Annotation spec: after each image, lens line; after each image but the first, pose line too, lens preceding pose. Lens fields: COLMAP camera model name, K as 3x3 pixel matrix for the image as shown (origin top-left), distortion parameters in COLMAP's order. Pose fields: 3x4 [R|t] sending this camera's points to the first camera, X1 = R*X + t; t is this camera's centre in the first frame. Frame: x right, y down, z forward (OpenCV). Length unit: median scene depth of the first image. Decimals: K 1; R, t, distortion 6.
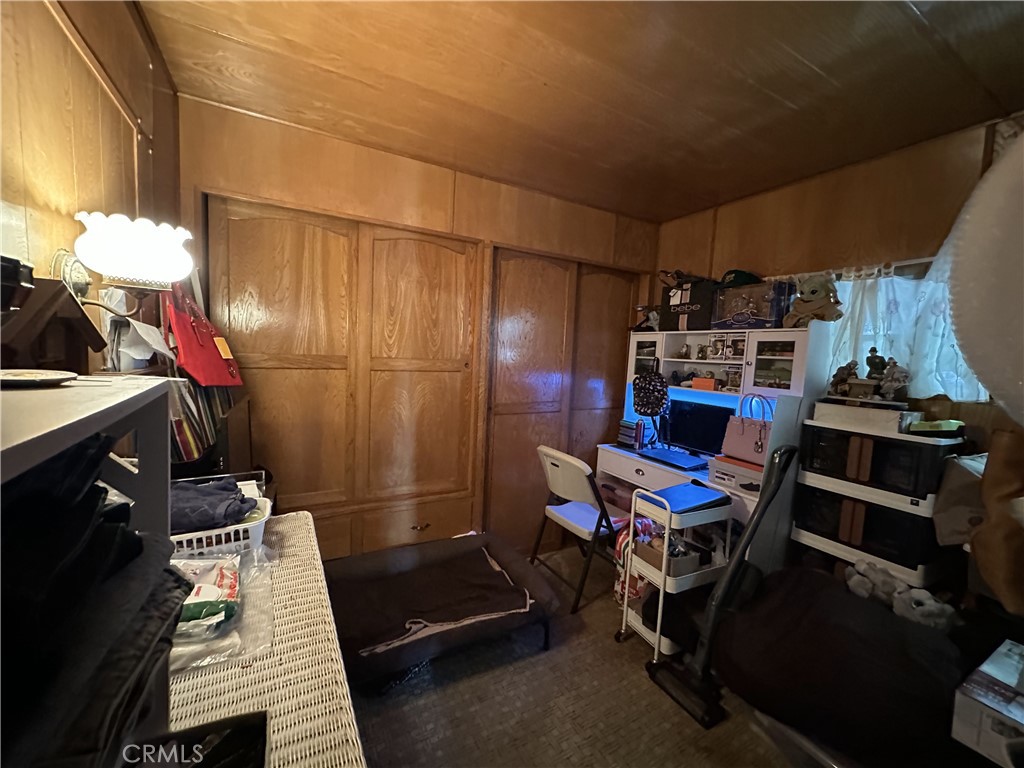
lens RADIAL K [[408.0, 0, 512.0], [0, 408.0, 384.0], [0, 0, 1]] dist [-0.003017, -0.000030]
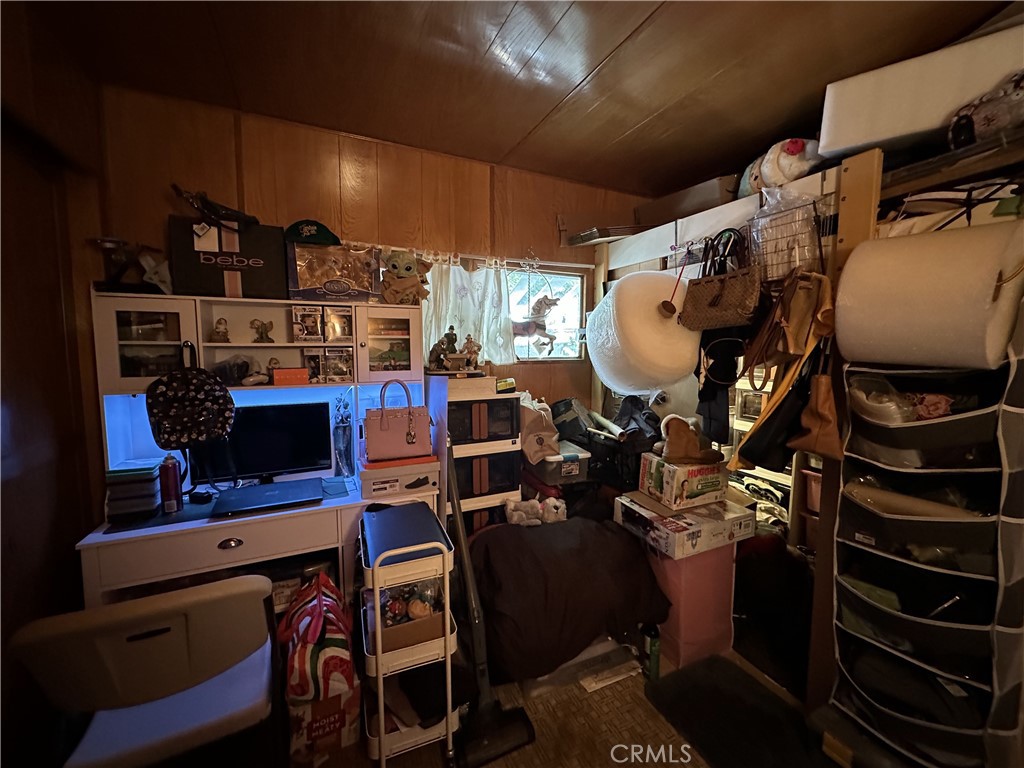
lens RADIAL K [[408.0, 0, 512.0], [0, 408.0, 384.0], [0, 0, 1]] dist [-0.003017, -0.000030]
pose [[0.060929, -0.141758, 0.988024, -0.248967], [0.079571, 0.987403, 0.136762, -0.066260], [-0.994965, 0.070286, 0.071441, 0.701512]]
